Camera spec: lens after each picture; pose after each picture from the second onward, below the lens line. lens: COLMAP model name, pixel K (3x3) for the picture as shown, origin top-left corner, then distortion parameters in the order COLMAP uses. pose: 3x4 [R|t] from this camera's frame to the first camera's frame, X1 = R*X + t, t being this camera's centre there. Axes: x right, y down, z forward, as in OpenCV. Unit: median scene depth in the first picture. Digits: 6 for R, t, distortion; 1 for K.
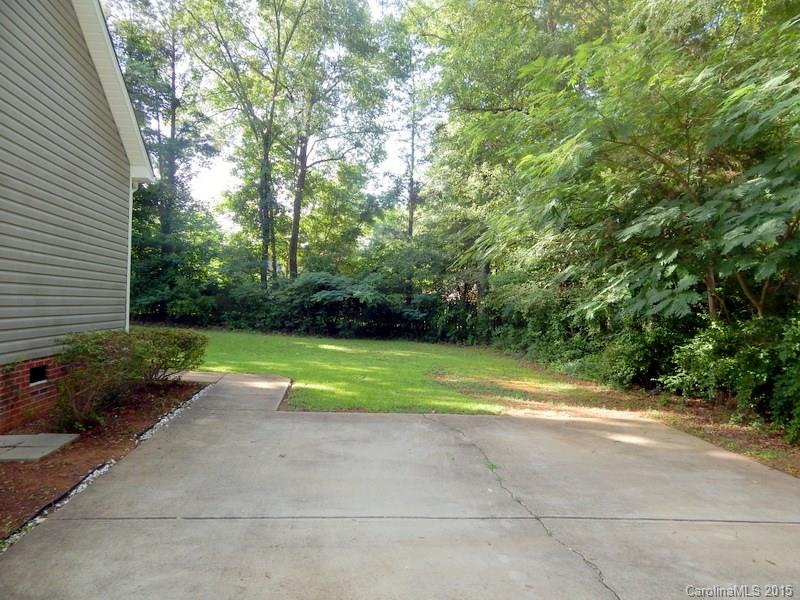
lens RADIAL K [[525.5, 0, 400.0], [0, 525.5, 300.0], [0, 0, 1]] dist [-0.008329, -0.000566]
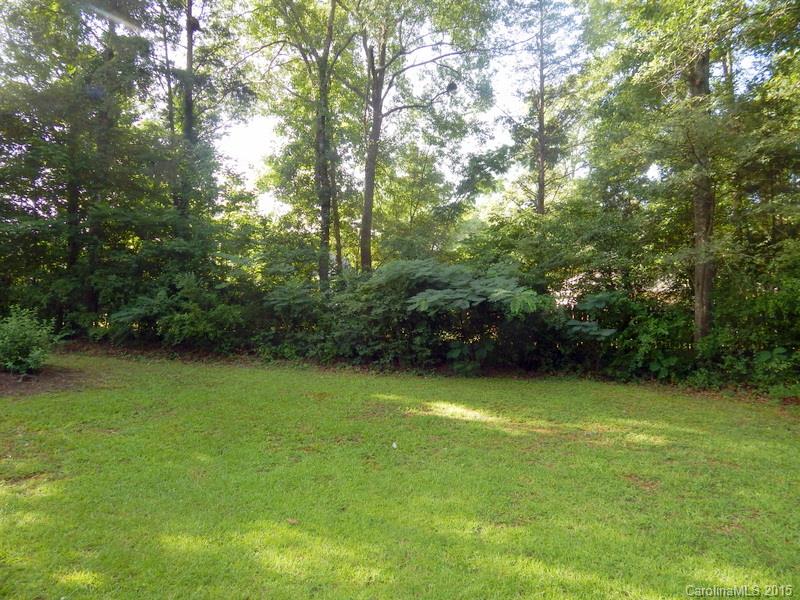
lens RADIAL K [[525.5, 0, 400.0], [0, 525.5, 300.0], [0, 0, 1]] dist [-0.008329, -0.000566]
pose [[0.991930, -0.022494, -0.124772, -0.079570], [0.020442, 0.999634, -0.017704, 0.000839], [0.125124, 0.015010, 0.992028, 0.347422]]
